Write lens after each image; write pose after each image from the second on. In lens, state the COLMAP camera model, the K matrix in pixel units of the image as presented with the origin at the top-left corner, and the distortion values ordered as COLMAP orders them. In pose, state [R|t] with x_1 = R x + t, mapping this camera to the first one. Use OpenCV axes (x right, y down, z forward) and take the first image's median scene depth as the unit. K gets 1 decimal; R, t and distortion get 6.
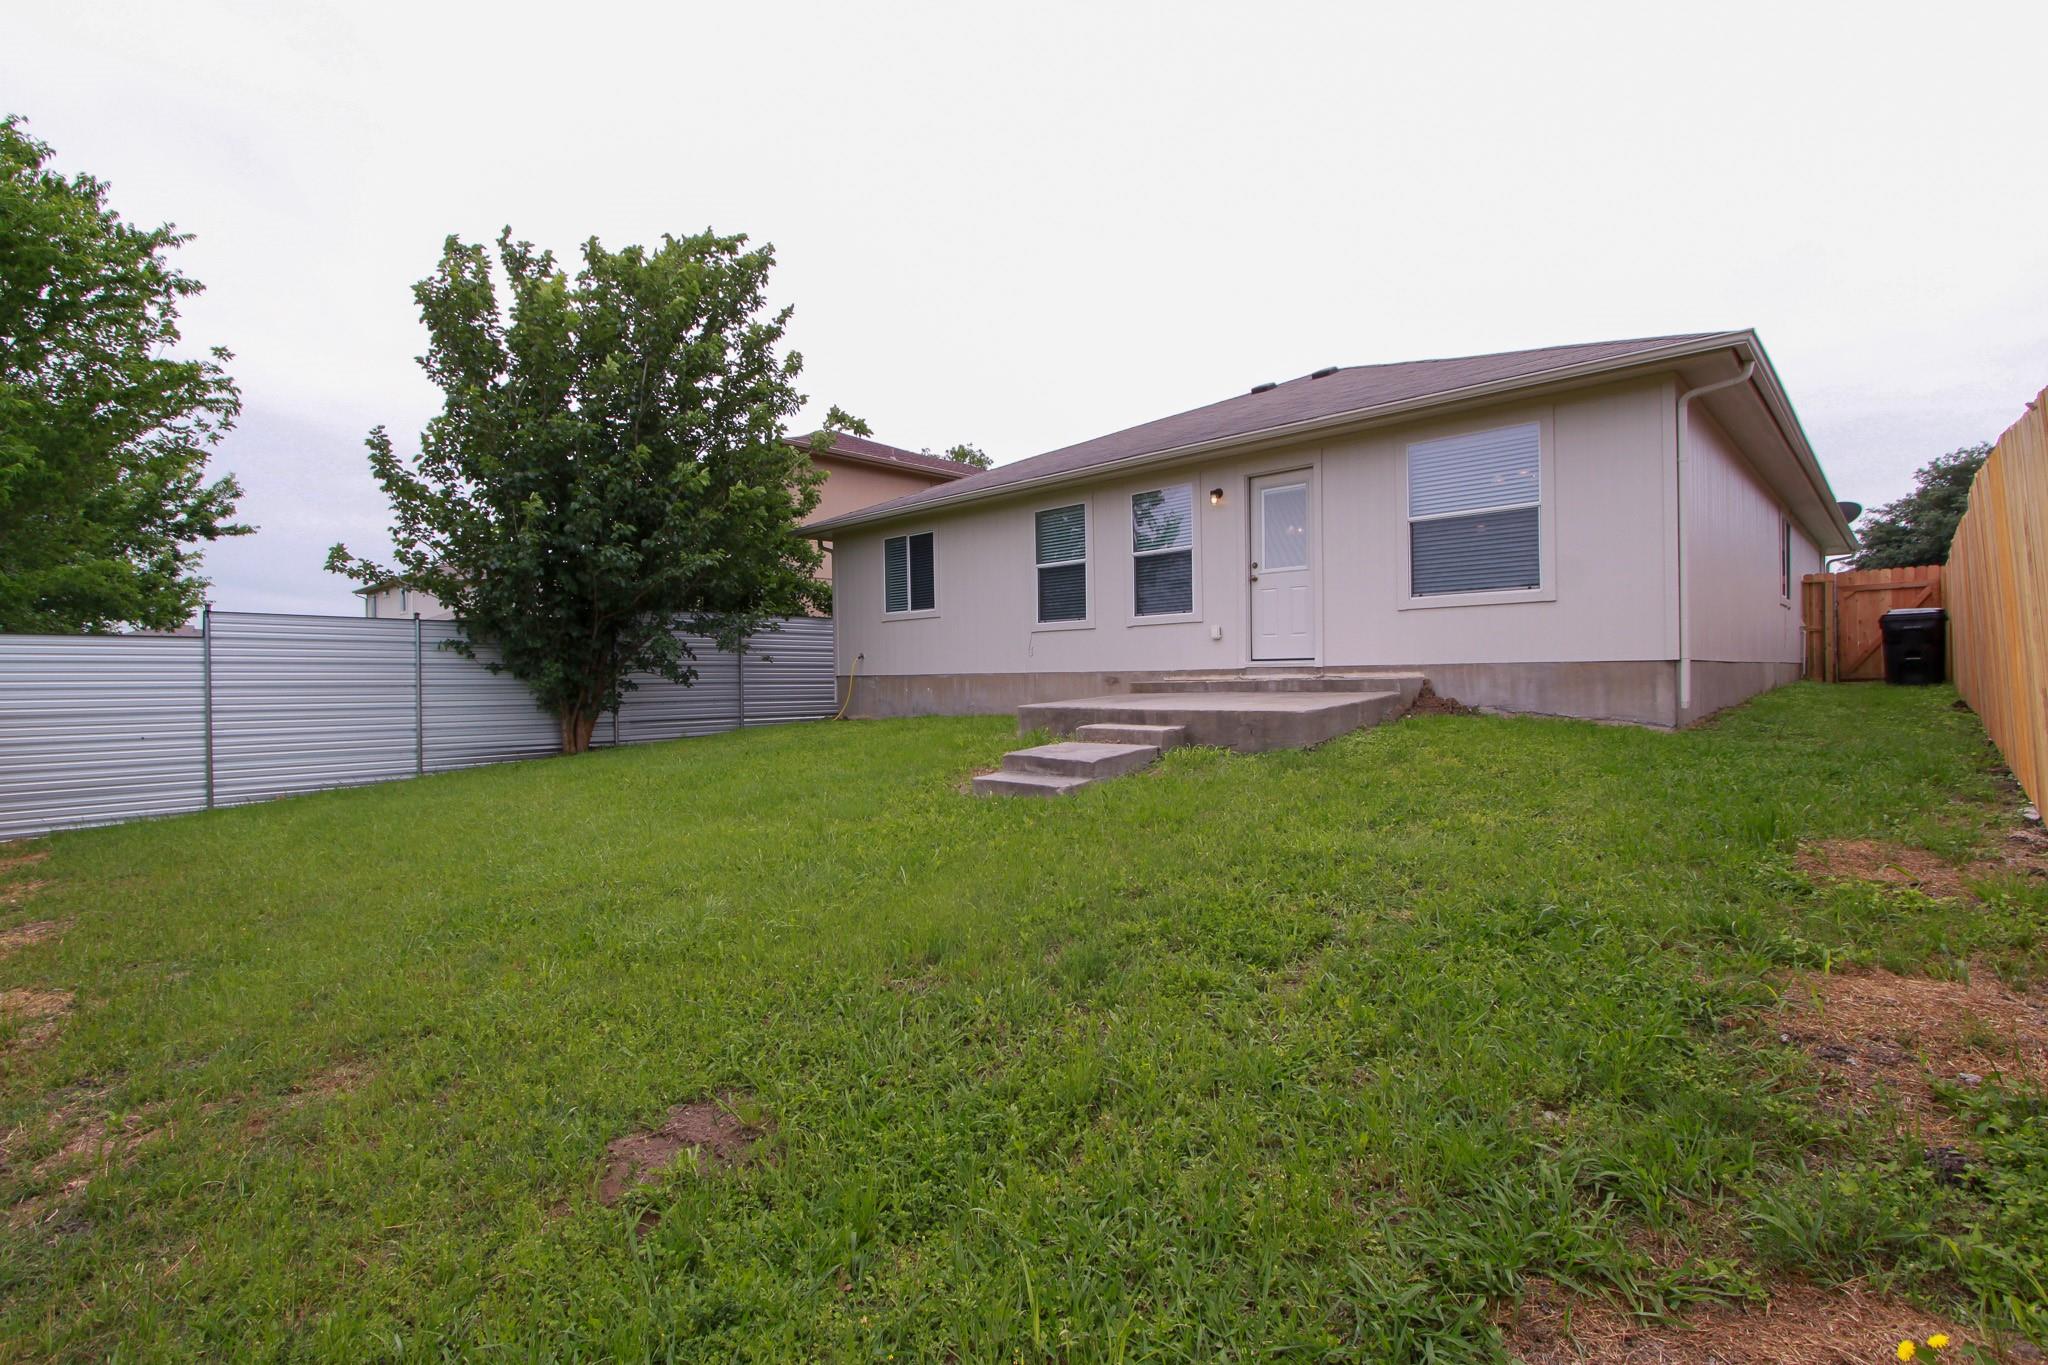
lens RADIAL K [[943.5, 0, 1032.9], [0, 943.5, 673.1], [0, 0, 1]] dist [-0.025236, 0.005597]
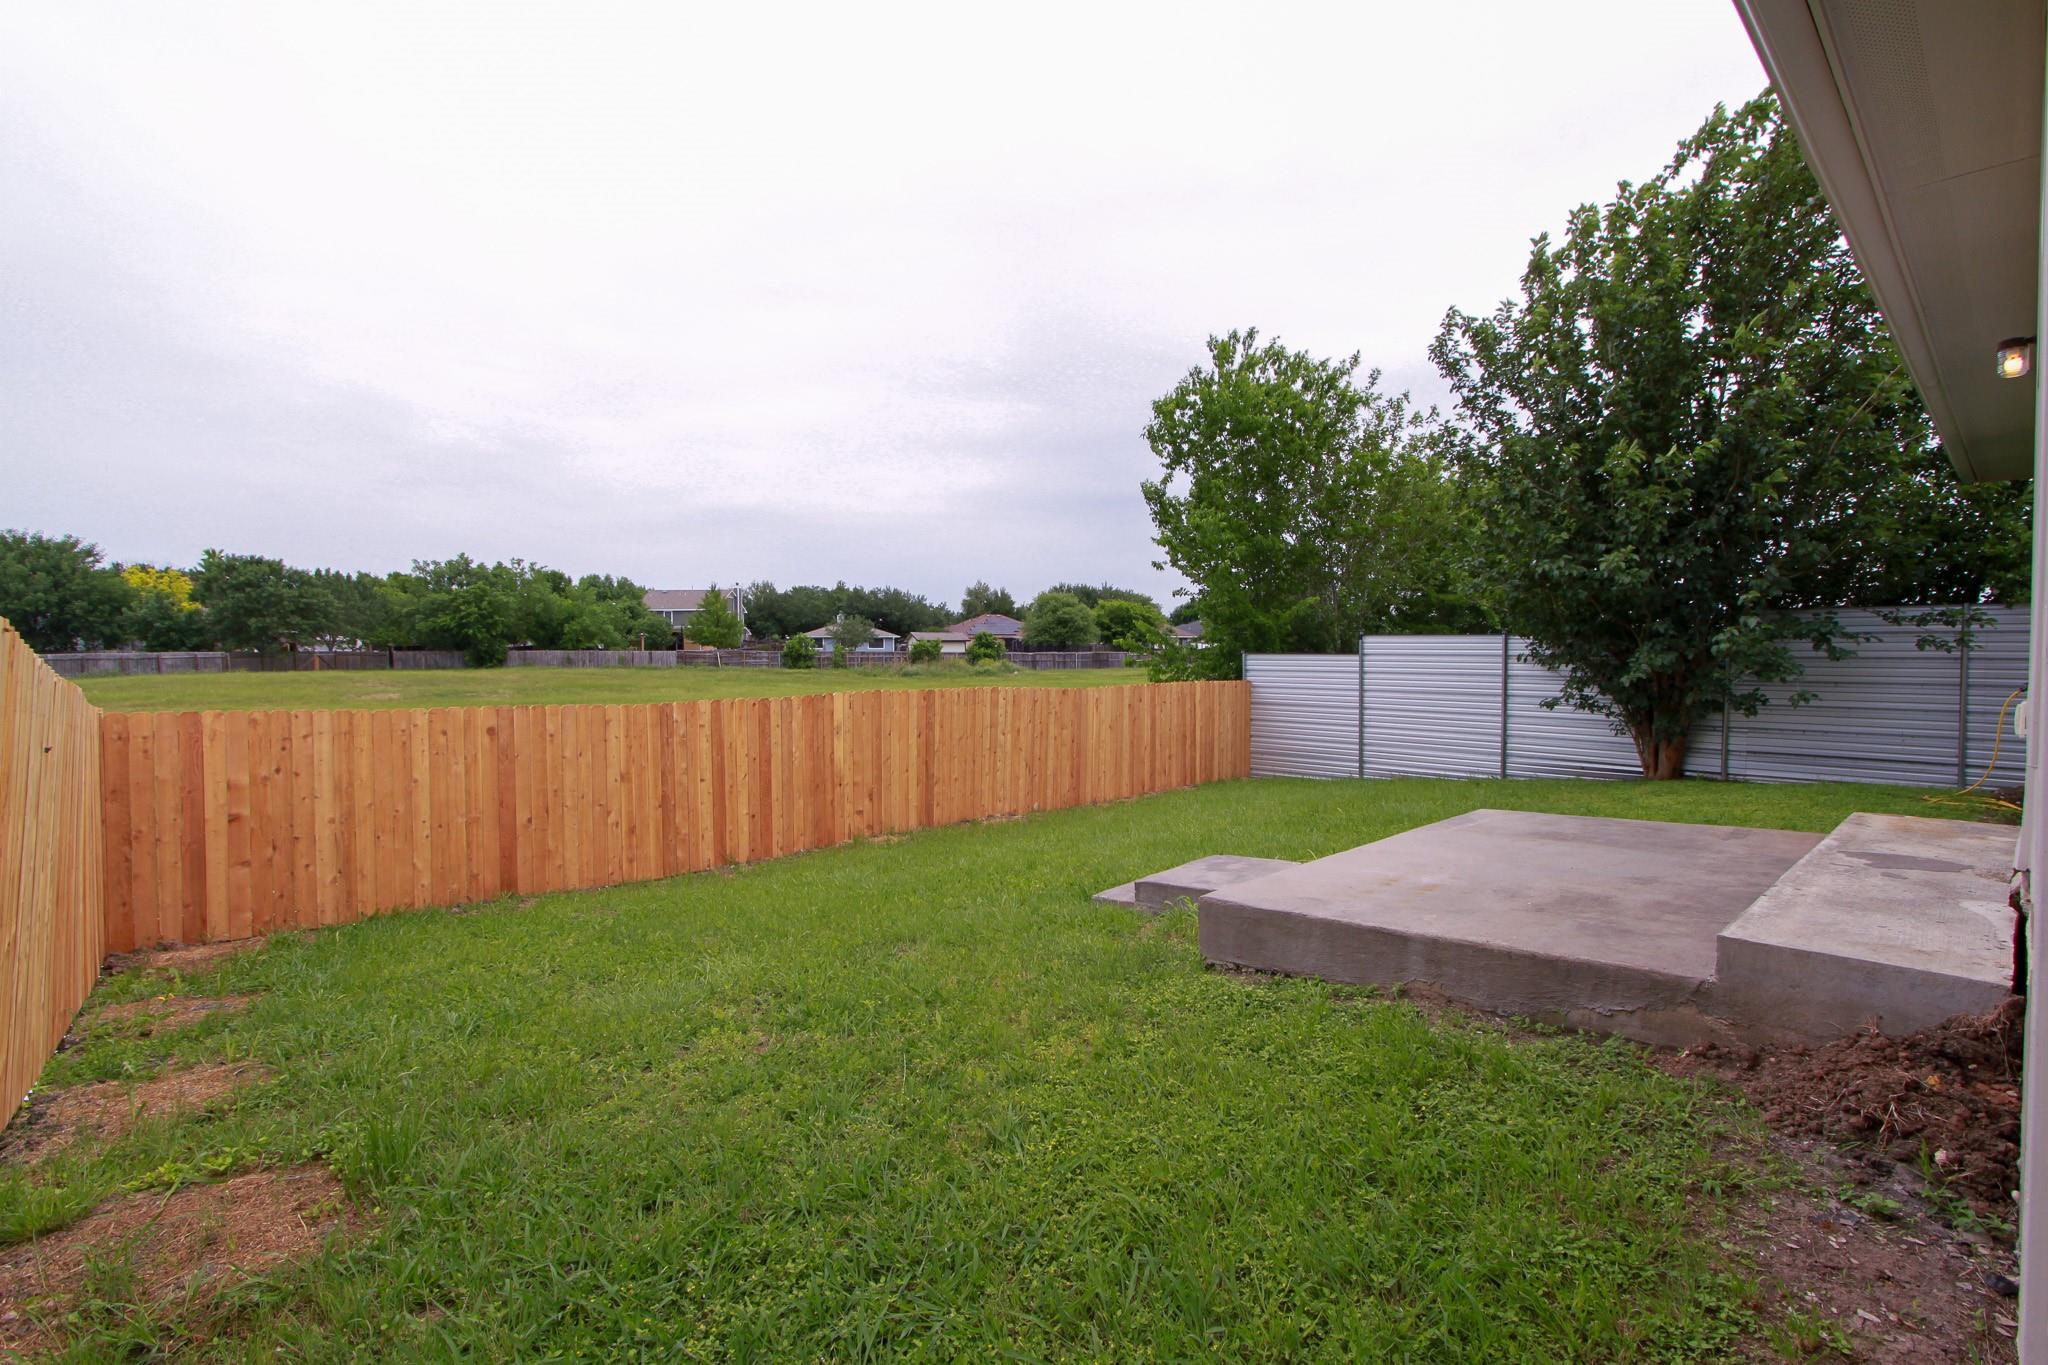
lens RADIAL K [[943.5, 0, 1025.7], [0, 943.5, 671.8], [0, 0, 1]] dist [-0.025236, 0.005597]
pose [[-0.087135, 0.042574, -0.995286, 0.472806], [0.015437, 0.999024, 0.041382, -0.067619], [0.996077, -0.011758, -0.087708, 0.549639]]
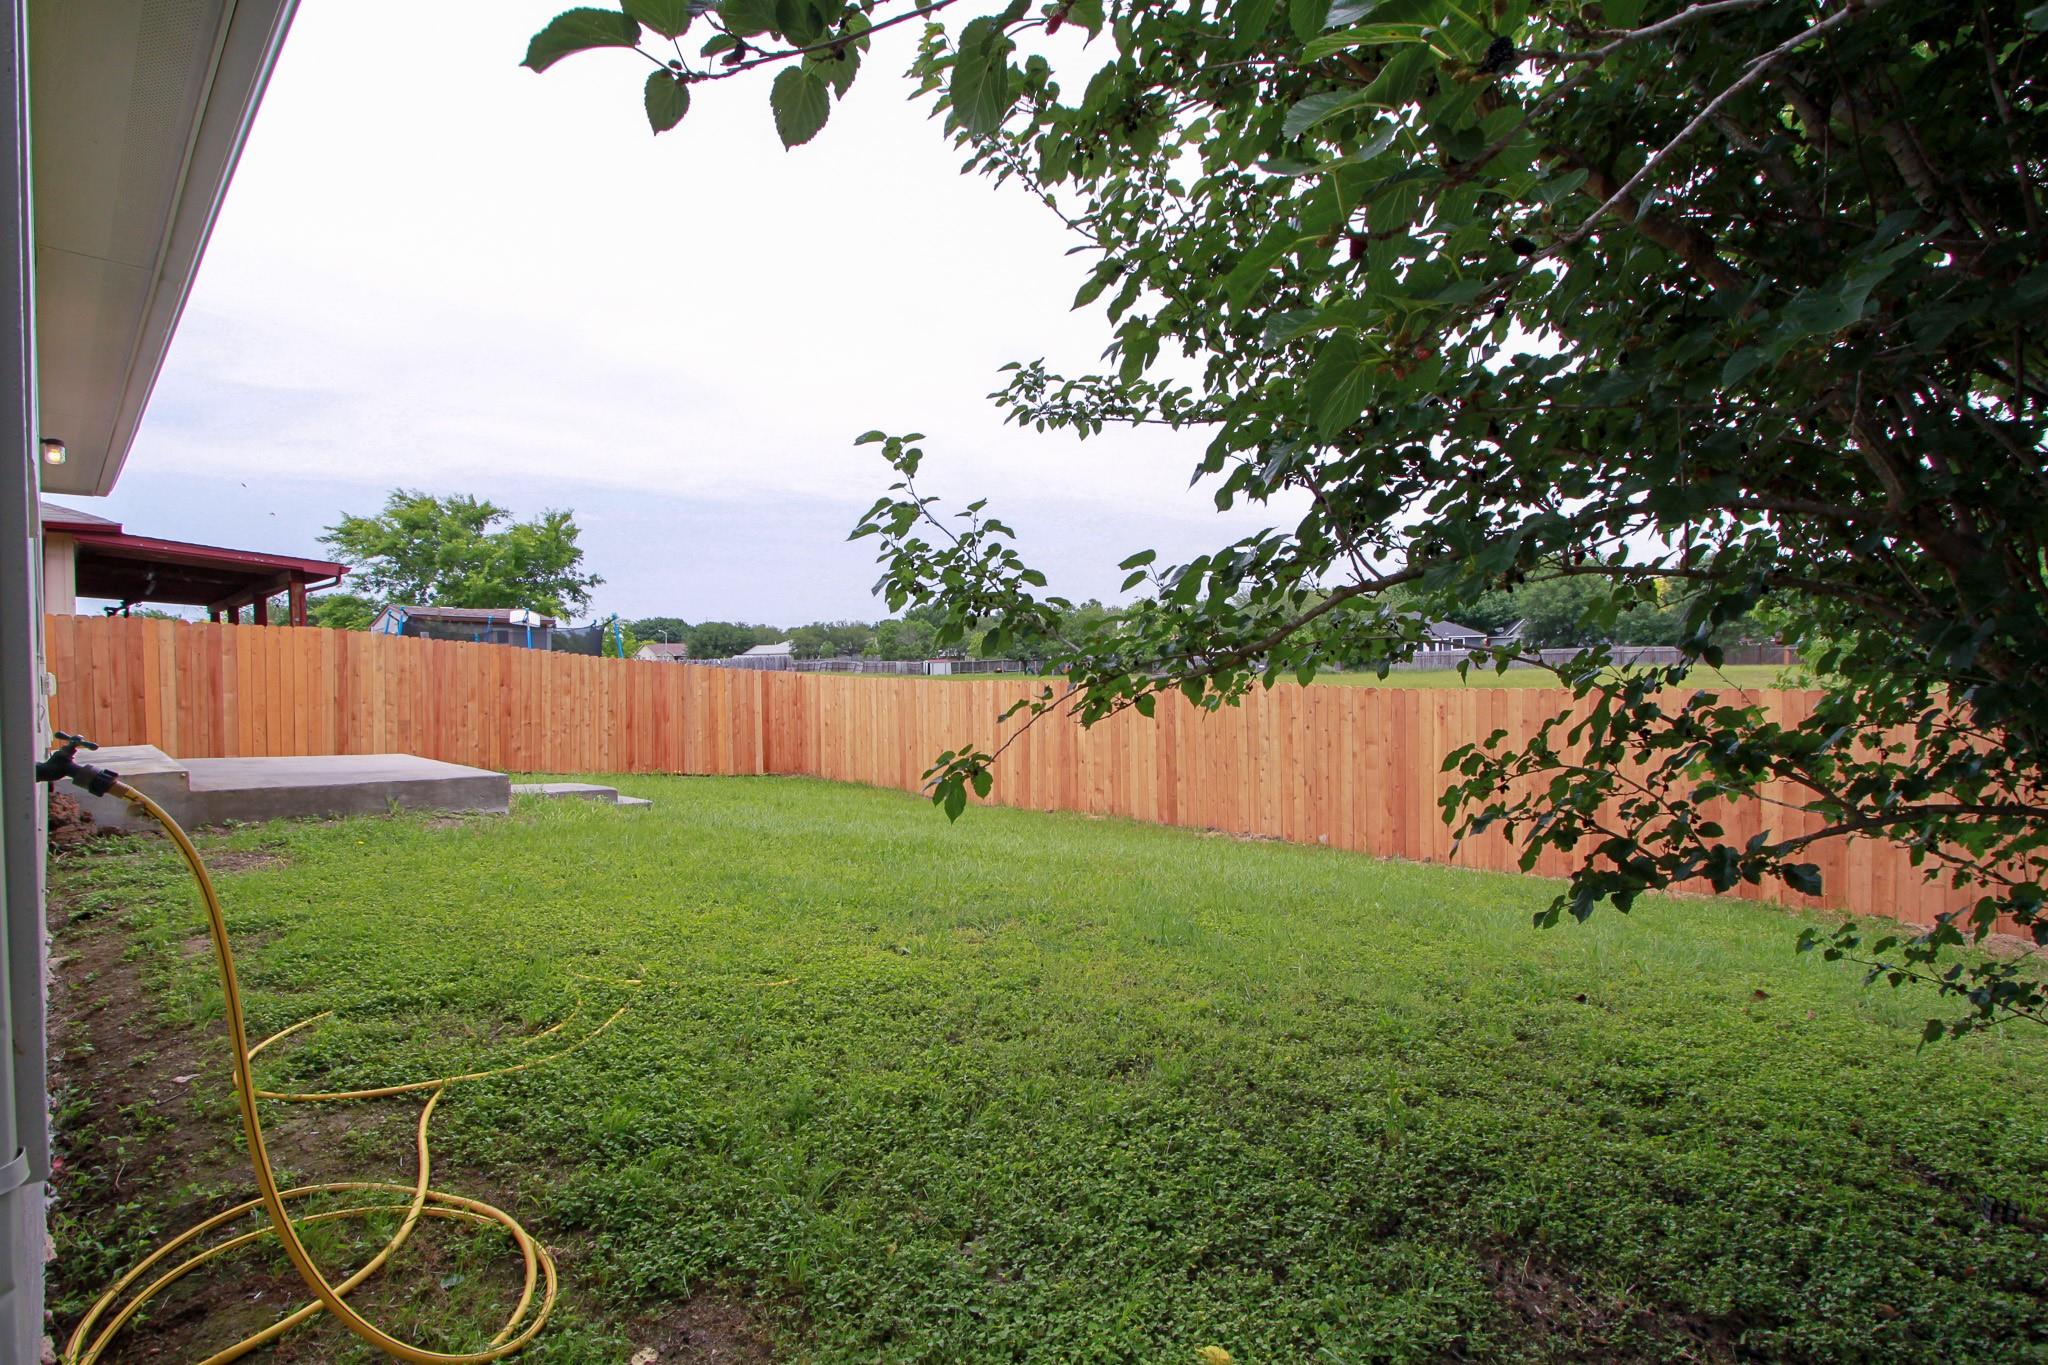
lens RADIAL K [[943.5, 0, 1011.7], [0, 943.5, 684.6], [0, 0, 1]] dist [-0.025236, 0.005597]
pose [[-0.999103, 0.032462, 0.027180, -0.361122], [0.032886, 0.999342, 0.015301, -0.026024], [-0.026666, 0.016181, -0.999513, 1.309037]]
